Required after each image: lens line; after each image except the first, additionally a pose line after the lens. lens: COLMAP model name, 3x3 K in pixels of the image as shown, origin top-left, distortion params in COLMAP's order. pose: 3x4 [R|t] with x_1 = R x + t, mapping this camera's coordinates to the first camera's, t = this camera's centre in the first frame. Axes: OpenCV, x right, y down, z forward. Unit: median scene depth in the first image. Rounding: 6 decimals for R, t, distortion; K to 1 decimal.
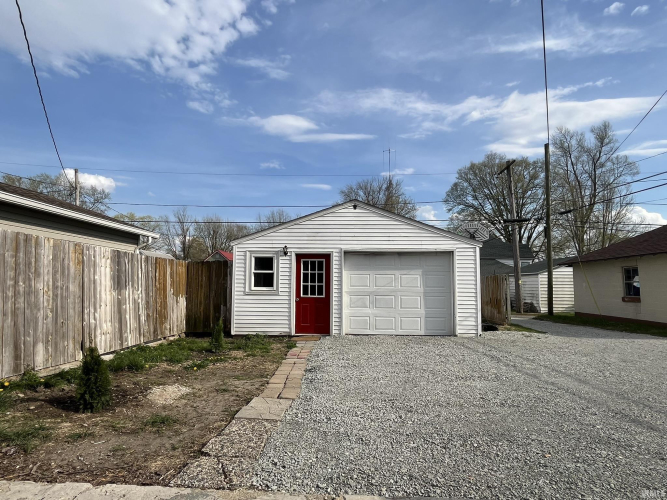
lens RADIAL K [[384.2, 0, 331.8], [0, 384.2, 253.3], [0, 0, 1]] dist [-0.002903, 0.000732]
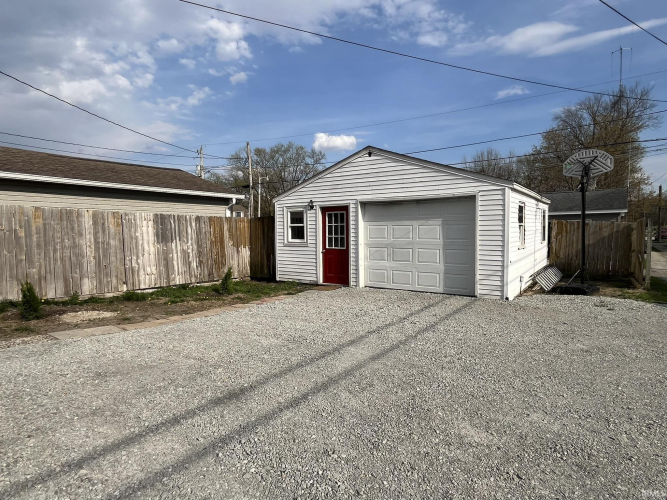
lens RADIAL K [[391.9, 0, 333.5], [0, 391.9, 250.0], [0, 0, 1]] dist [-0.001457, 0.000163]
pose [[0.838693, 0.013691, -0.544432, 0.539642], [0.057450, 0.991882, 0.113445, -0.002137], [0.541565, -0.126423, 0.831098, 0.132239]]
